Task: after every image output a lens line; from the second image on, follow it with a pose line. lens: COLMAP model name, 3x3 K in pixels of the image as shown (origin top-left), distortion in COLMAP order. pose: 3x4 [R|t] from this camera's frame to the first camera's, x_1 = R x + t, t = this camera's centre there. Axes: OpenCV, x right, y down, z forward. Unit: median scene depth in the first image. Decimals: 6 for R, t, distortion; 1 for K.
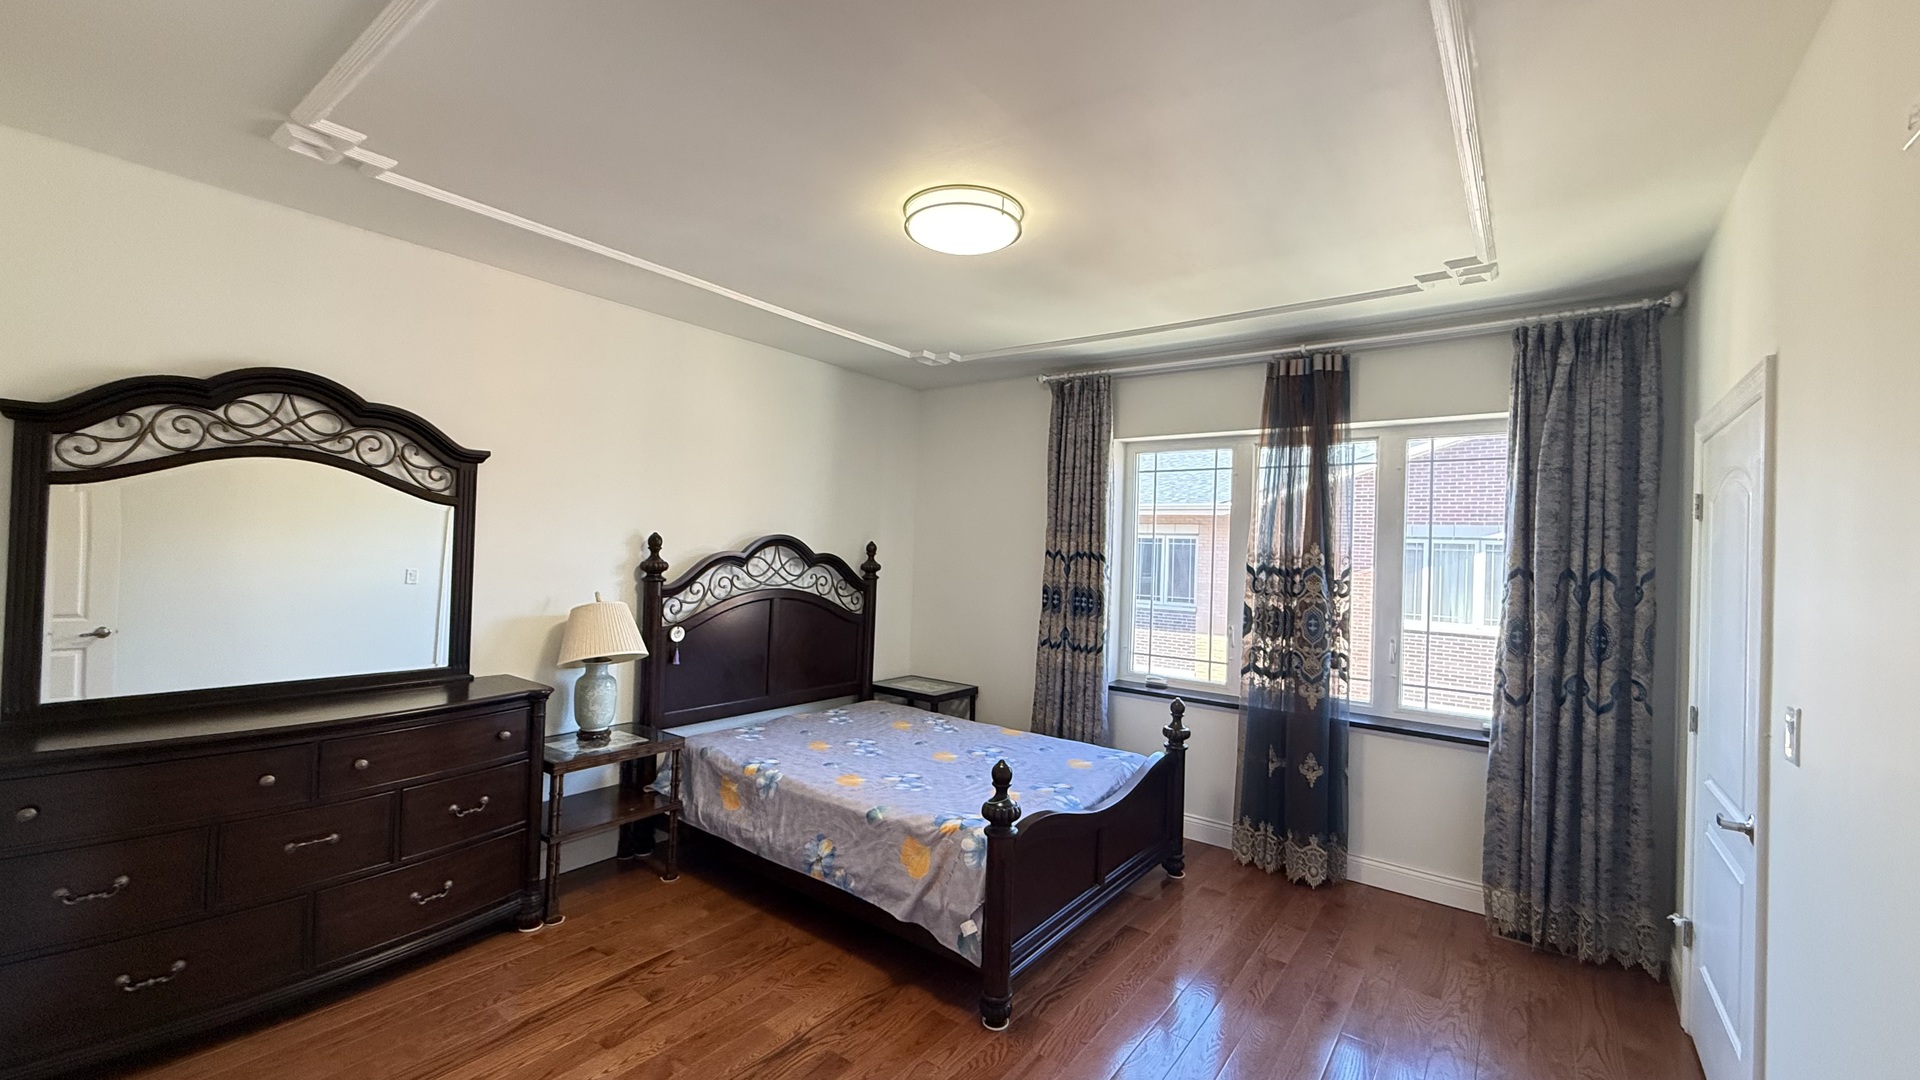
lens RADIAL K [[769.0, 0, 966.4], [0, 769.0, 530.8], [0, 0, 1]] dist [0.000247, -0.000329]
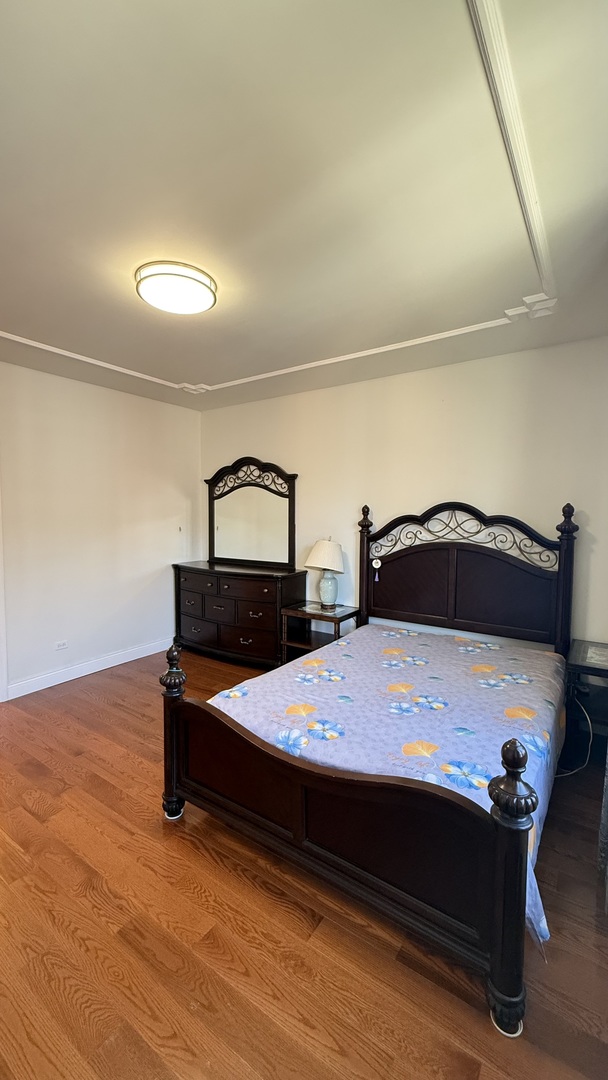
lens RADIAL K [[432.6, 0, 302.5], [0, 432.6, 533.7], [0, 0, 1]] dist [0.000247, -0.000329]
pose [[0.026741, 0.013357, -0.999553, 0.620374], [0.019806, 0.999707, 0.013889, 0.054382], [0.999446, -0.020168, 0.026468, 0.863617]]
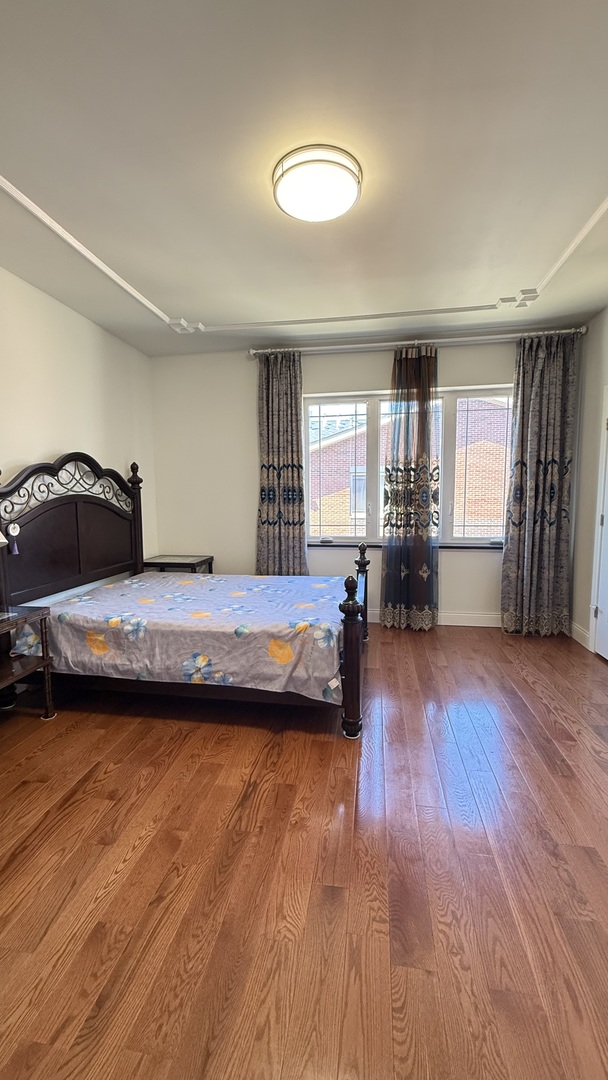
lens RADIAL K [[432.6, 0, 307.8], [0, 432.6, 535.0], [0, 0, 1]] dist [0.000247, -0.000329]
pose [[0.887087, -0.085024, 0.453705, -0.292570], [0.028613, 0.991128, 0.129791, 0.071839], [-0.460716, -0.102154, 0.881650, 0.197266]]
